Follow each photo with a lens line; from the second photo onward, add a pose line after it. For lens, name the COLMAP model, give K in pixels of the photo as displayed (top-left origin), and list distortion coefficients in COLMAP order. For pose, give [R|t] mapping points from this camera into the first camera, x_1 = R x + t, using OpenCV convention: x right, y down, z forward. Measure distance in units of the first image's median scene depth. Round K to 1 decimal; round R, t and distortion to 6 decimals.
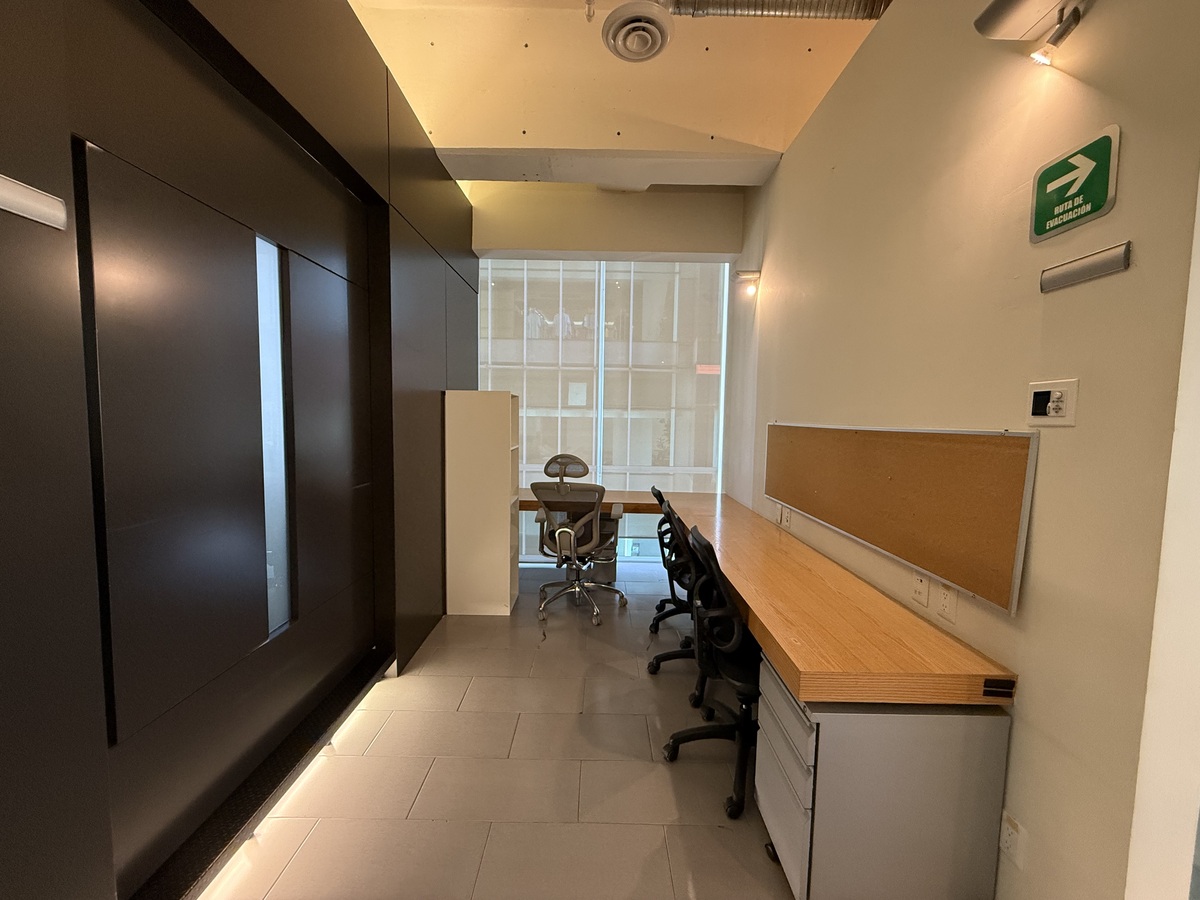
lens RADIAL K [[477.9, 0, 595.7], [0, 477.9, 450.4], [0, 0, 1]] dist [-0.001643, 0.000620]
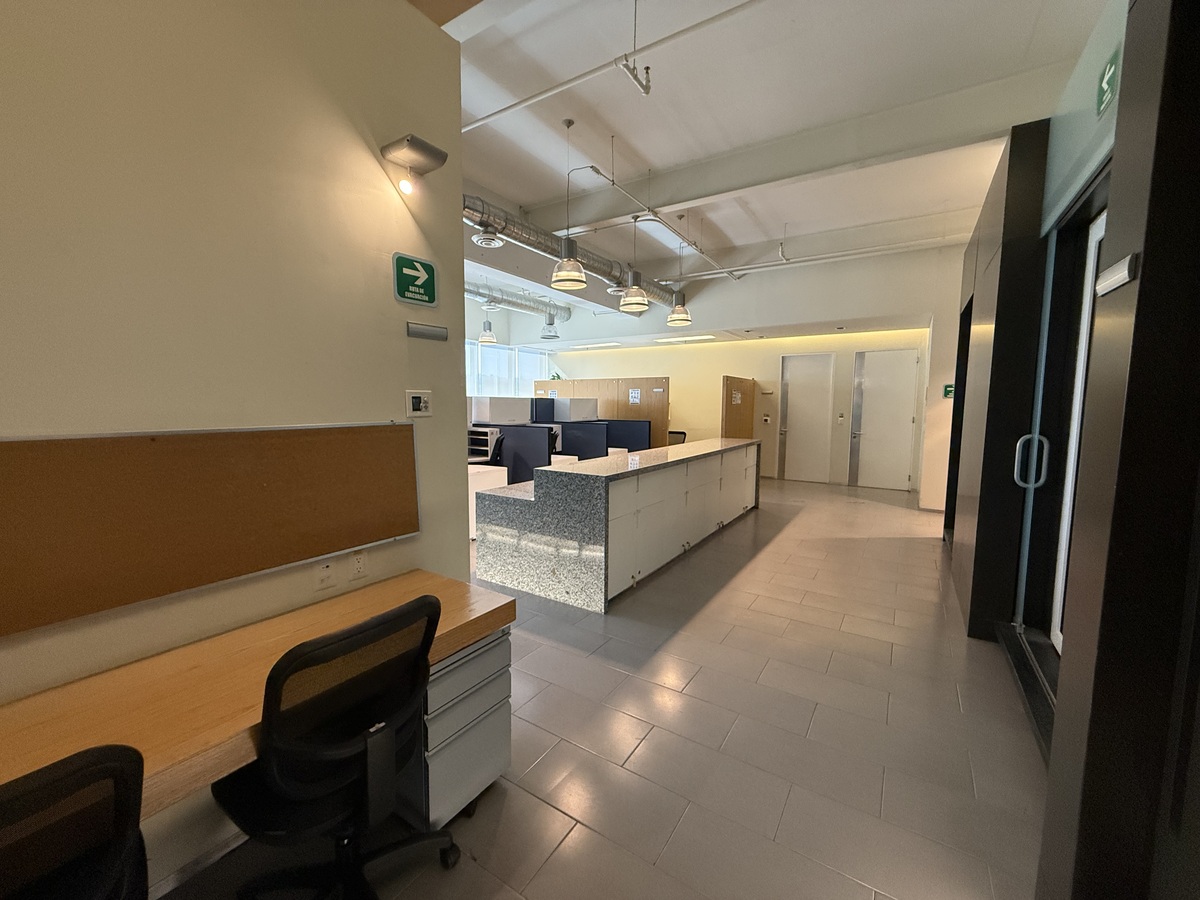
lens RADIAL K [[477.9, 0, 597.8], [0, 477.9, 450.9], [0, 0, 1]] dist [-0.001643, 0.000620]
pose [[-0.837818, -0.077425, 0.540431, -0.382117], [0.017145, 0.985673, 0.167792, -0.150718], [-0.545680, 0.149844, -0.824488, 1.511257]]
